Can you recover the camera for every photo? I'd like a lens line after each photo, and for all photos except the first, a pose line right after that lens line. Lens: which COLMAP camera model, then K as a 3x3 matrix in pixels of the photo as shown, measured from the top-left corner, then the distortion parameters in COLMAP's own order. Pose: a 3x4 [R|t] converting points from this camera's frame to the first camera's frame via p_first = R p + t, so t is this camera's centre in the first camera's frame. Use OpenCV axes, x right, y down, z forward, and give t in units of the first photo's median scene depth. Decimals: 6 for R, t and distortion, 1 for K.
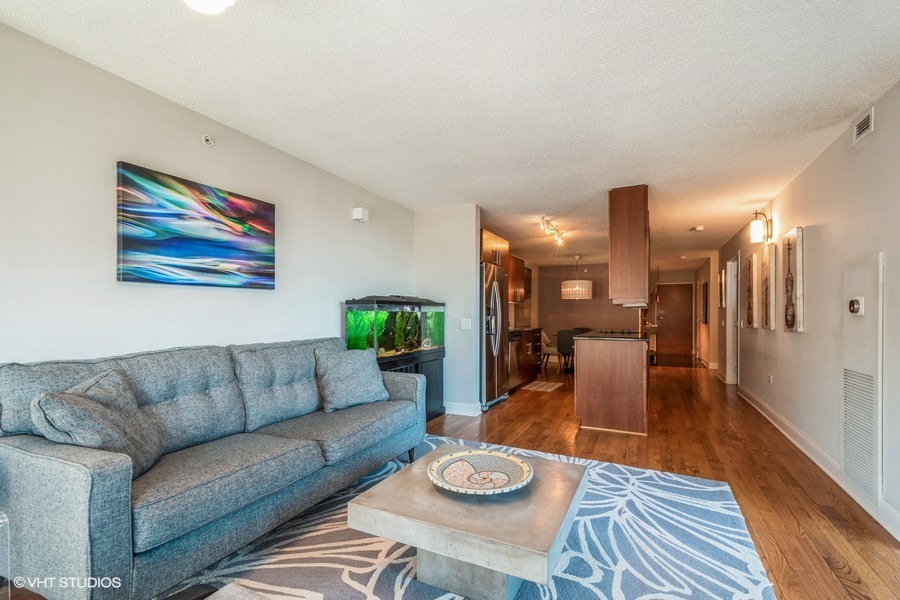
lens RADIAL K [[399.7, 0, 466.1], [0, 399.7, 313.8], [0, 0, 1]] dist [0.008509, 0.000354]
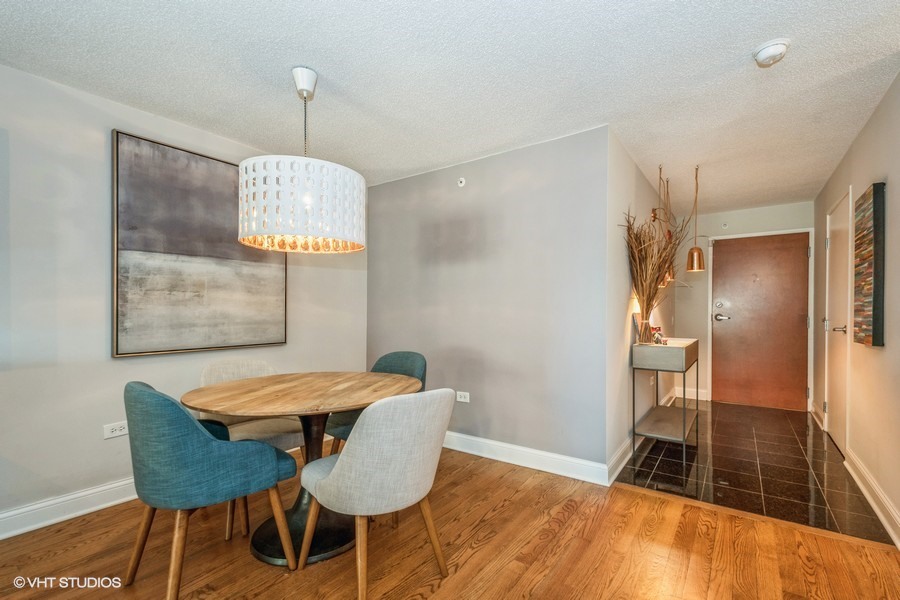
lens RADIAL K [[399.7, 0, 469.5], [0, 399.7, 313.8], [0, 0, 1]] dist [0.008509, 0.000354]
pose [[0.985013, 0.000318, -0.172483, 0.714950], [0.001280, 0.999957, 0.009151, 0.003947], [0.172478, -0.009235, 0.984970, 1.296898]]
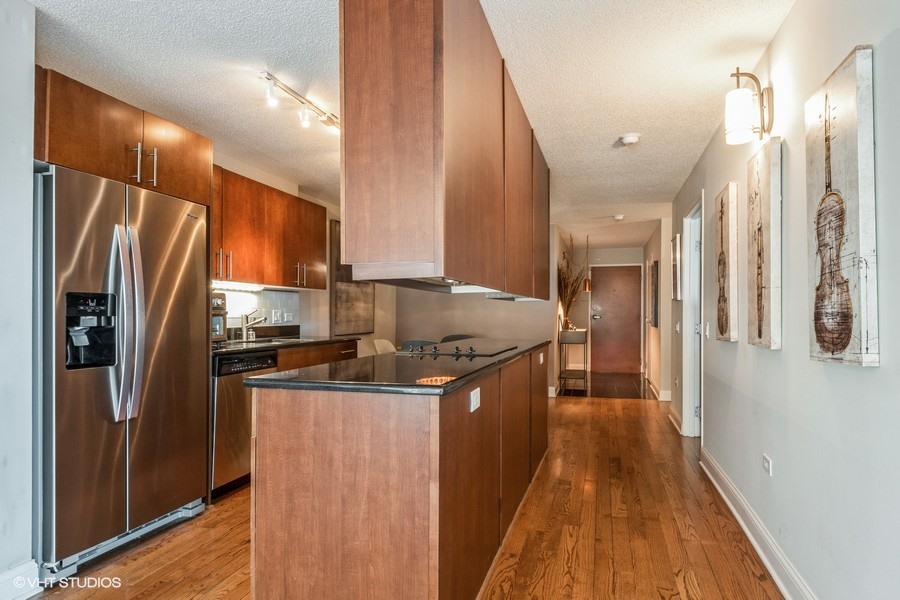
lens RADIAL K [[532.9, 0, 463.5], [0, 532.9, 315.0], [0, 0, 1]] dist [-0.006764, -0.001524]
pose [[0.985179, -0.001736, 0.171523, 0.292738], [0.000568, 0.999976, 0.006855, 0.000727], [-0.171531, -0.006656, 0.985156, 0.426952]]
